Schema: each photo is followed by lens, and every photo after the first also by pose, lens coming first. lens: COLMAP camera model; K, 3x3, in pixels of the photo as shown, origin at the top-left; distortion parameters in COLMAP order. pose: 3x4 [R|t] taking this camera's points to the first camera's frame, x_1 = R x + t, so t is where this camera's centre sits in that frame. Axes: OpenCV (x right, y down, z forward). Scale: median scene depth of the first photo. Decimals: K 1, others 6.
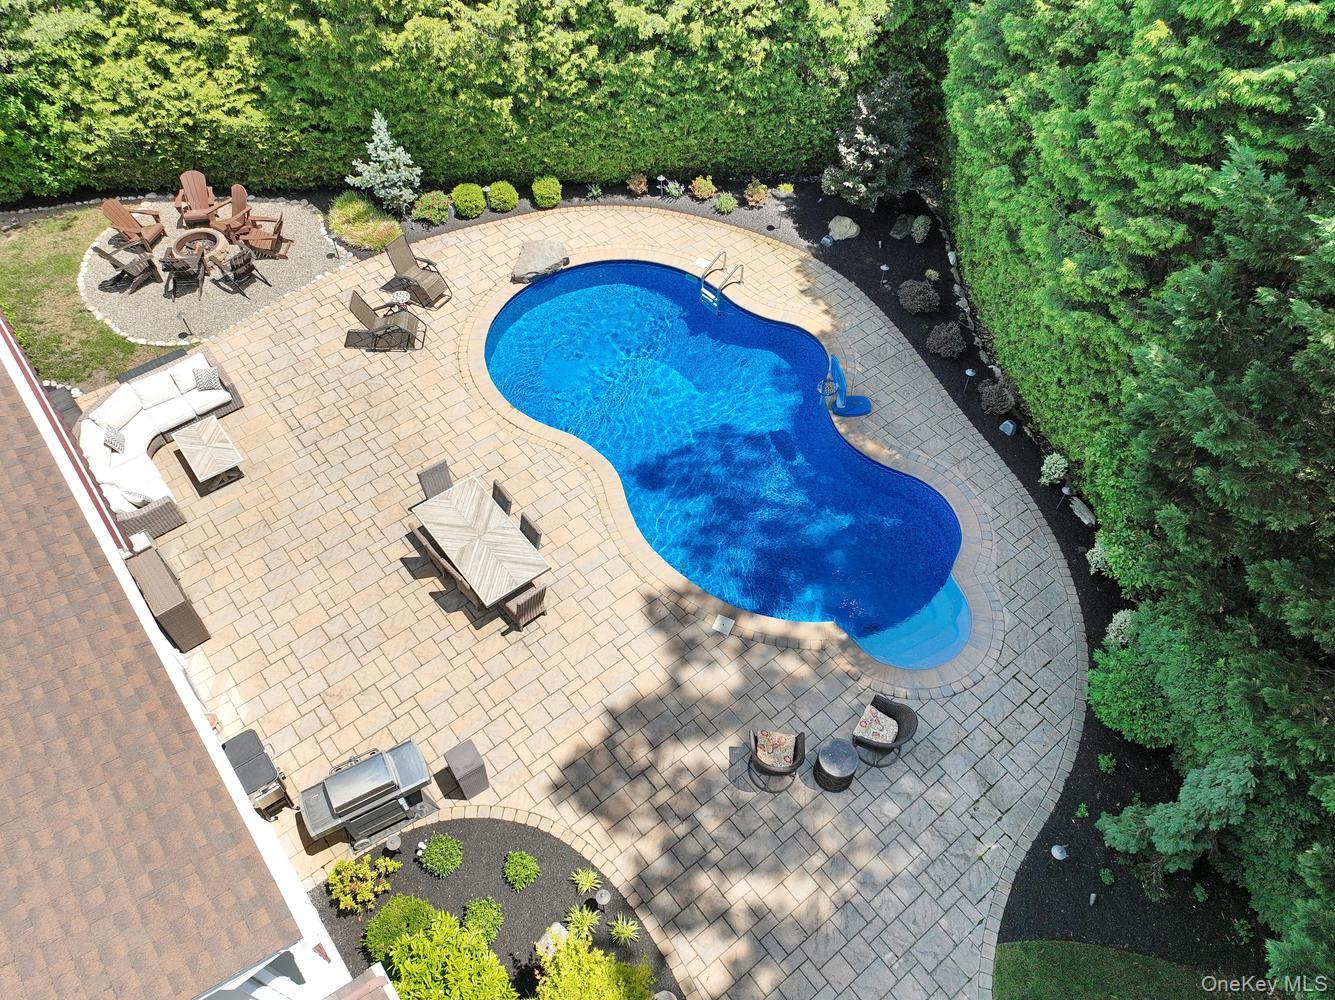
lens RADIAL K [[934.3, 0, 667.5], [0, 934.3, 500.0], [0, 0, 1]] dist [0.004426, -0.002287]
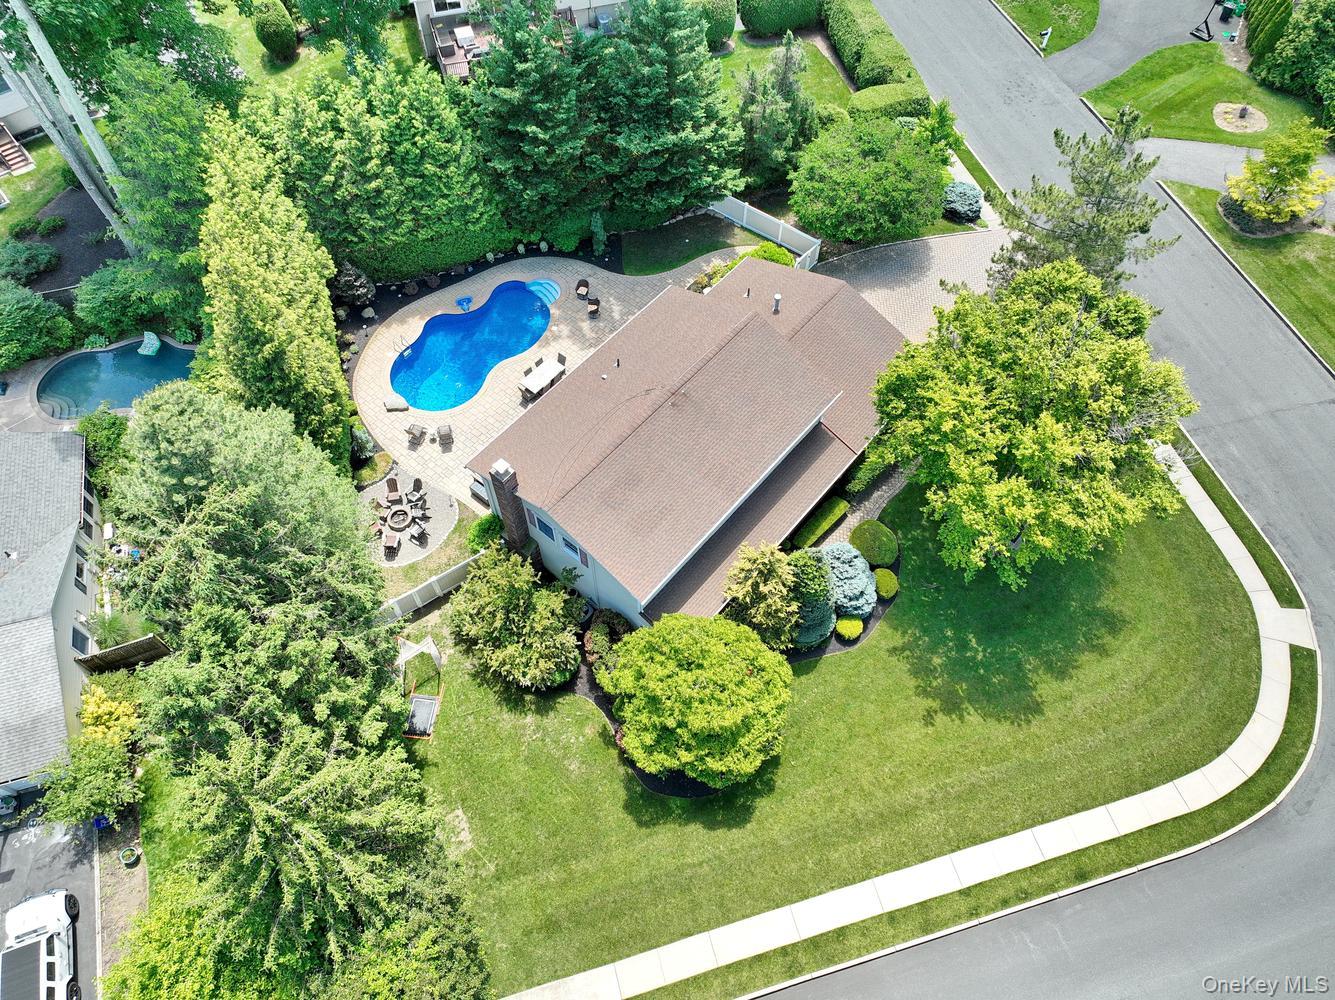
lens RADIAL K [[934.3, 0, 667.5], [0, 934.3, 500.0], [0, 0, 1]] dist [0.004426, -0.002287]
pose [[-0.198637, -0.842532, 0.500683, -1.852471], [0.767744, 0.183773, 0.613837, -1.254787], [-0.609189, 0.506327, 0.610345, -0.859202]]
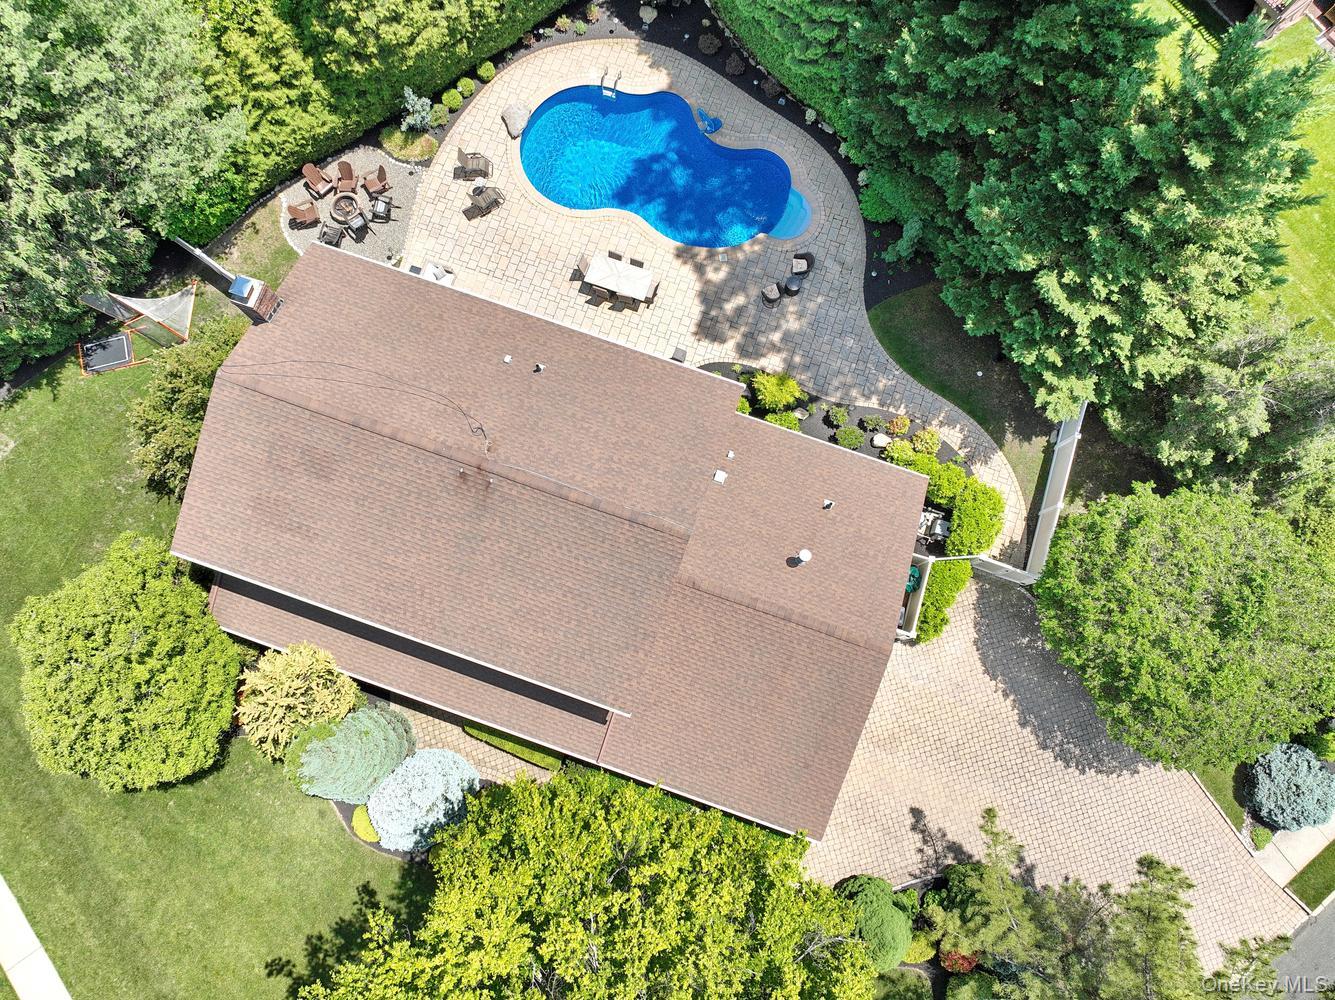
lens RADIAL K [[934.3, 0, 667.5], [0, 934.3, 500.0], [0, 0, 1]] dist [0.004426, -0.002287]
pose [[0.844668, -0.525309, 0.102892, -0.491514], [0.419696, 0.769223, 0.481821, -0.466518], [-0.332251, -0.363796, 0.870208, -0.970564]]
